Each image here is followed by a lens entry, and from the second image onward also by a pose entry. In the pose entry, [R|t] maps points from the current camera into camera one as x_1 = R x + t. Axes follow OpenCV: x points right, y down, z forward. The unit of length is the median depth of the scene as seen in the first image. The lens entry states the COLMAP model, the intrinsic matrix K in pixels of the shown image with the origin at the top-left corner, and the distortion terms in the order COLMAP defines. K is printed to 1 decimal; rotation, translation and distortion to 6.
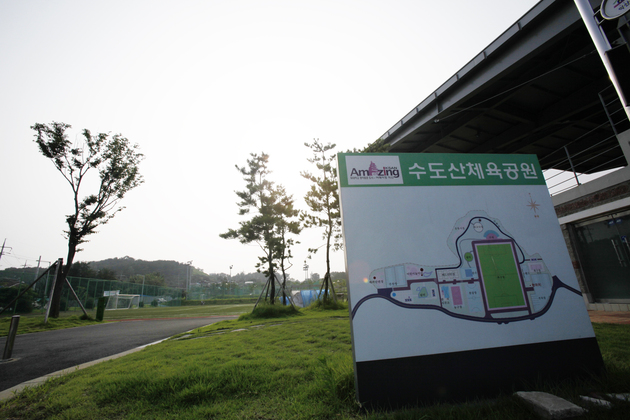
lens RADIAL K [[278.7, 0, 315.0], [0, 278.7, 210.0], [0, 0, 1]] dist [-0.014208, 0.000949]
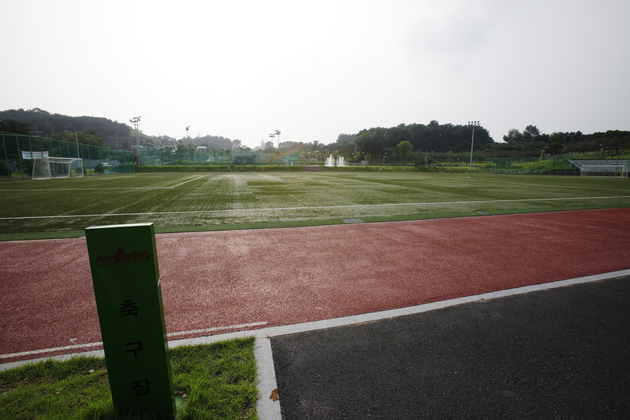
lens RADIAL K [[278.7, 0, 315.0], [0, 278.7, 210.0], [0, 0, 1]] dist [-0.014208, 0.000949]
pose [[0.983015, -0.000958, 0.183521, -0.099974], [-0.081059, 0.894892, 0.438860, 0.038423], [-0.164652, -0.446282, 0.879615, 0.126446]]
